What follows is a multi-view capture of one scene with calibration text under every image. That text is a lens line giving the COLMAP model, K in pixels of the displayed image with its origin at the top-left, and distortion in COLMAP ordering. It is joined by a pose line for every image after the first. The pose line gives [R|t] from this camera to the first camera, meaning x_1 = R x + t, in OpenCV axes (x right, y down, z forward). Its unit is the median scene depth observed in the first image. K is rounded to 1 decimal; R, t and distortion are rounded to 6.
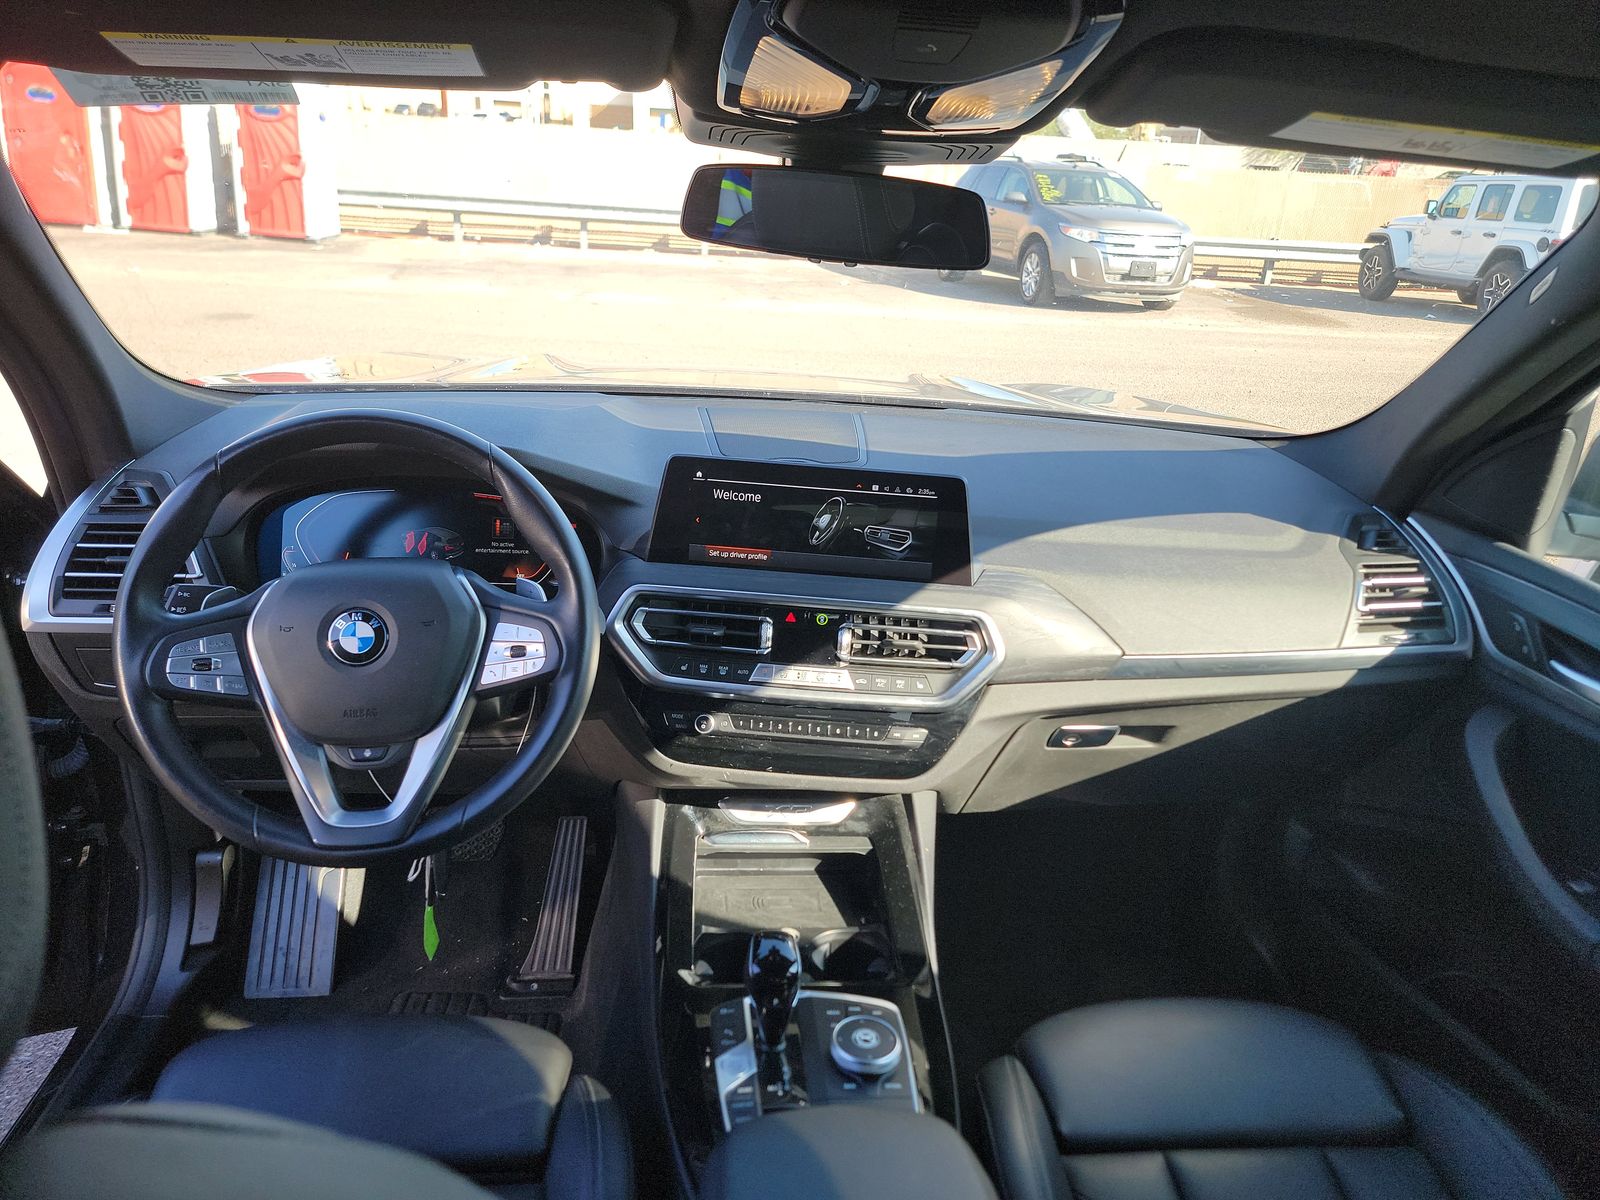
lens RADIAL K [[1075.8, 0, 798.1], [0, 1075.8, 637.1], [0, 0, 1]] dist [0.011713, -0.000558]
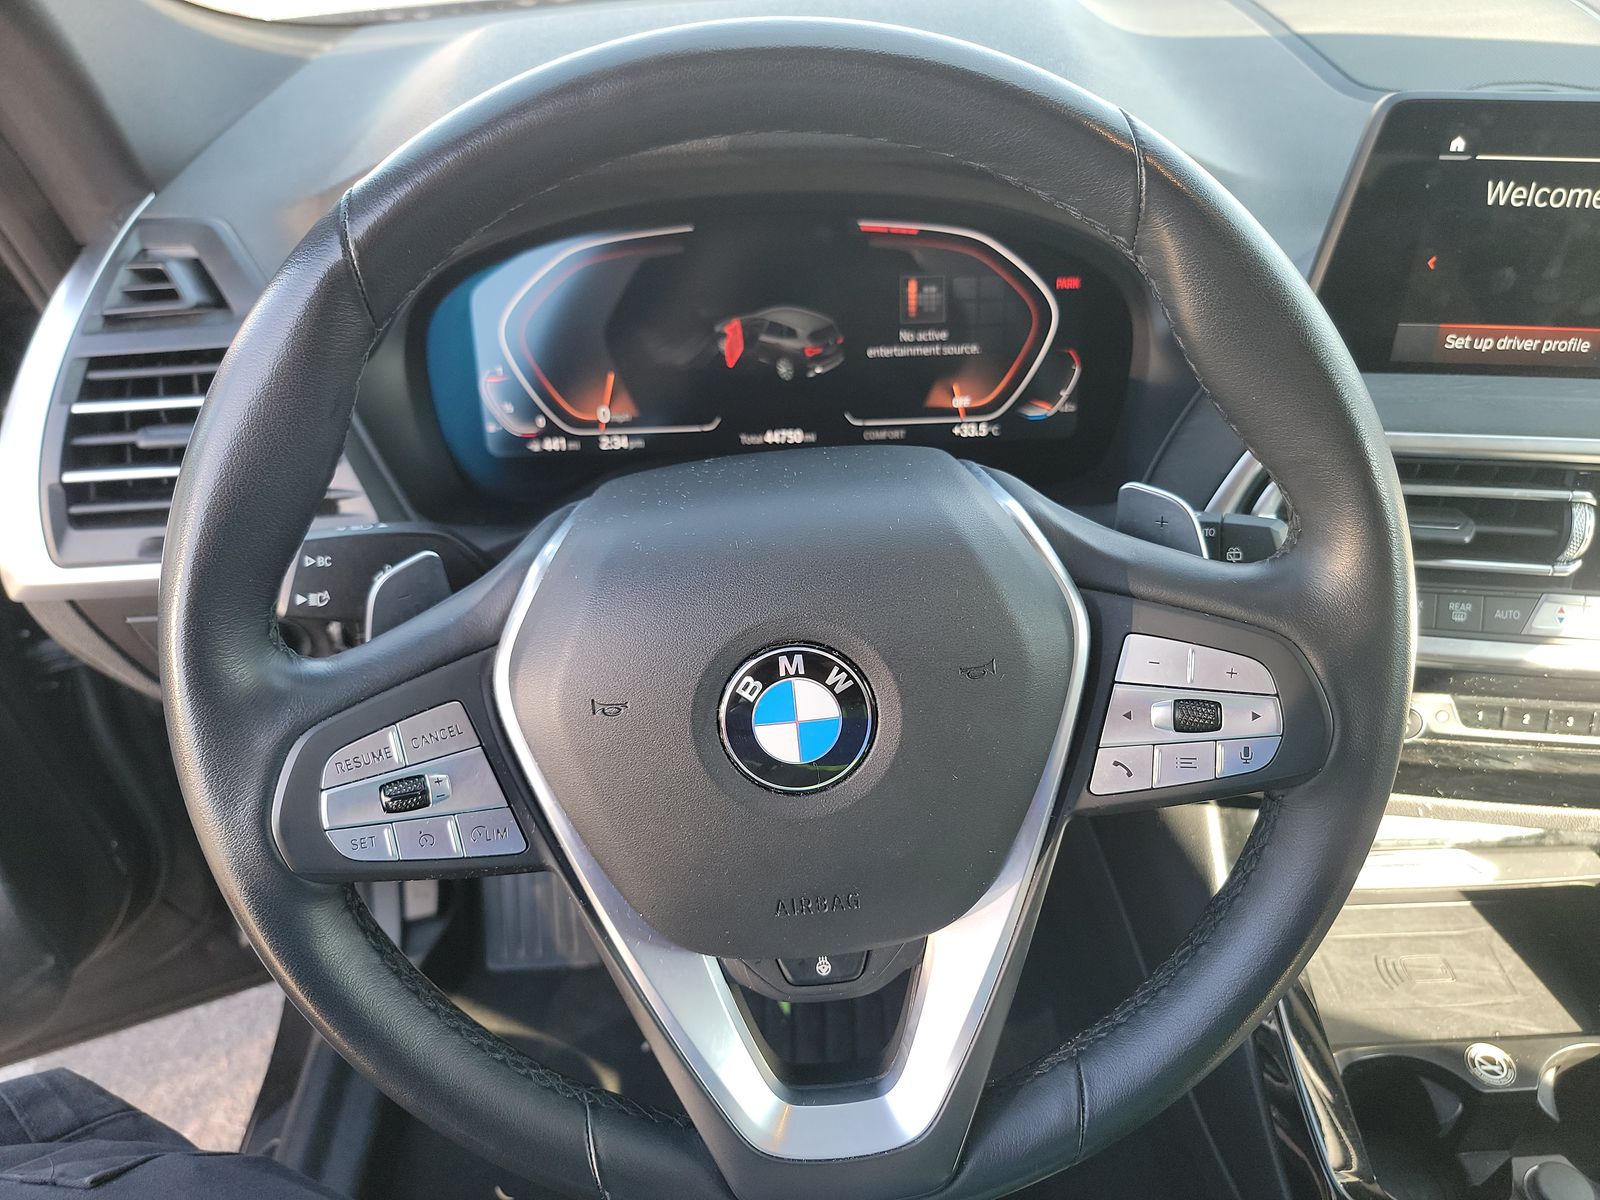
lens RADIAL K [[1075.8, 0, 798.1], [0, 1075.8, 637.1], [0, 0, 1]] dist [0.011713, -0.000558]
pose [[0.994477, -0.025007, -0.101931, -0.313161], [0.054807, 0.951995, 0.301167, -0.115910], [0.089506, -0.305090, 0.948108, 0.559732]]
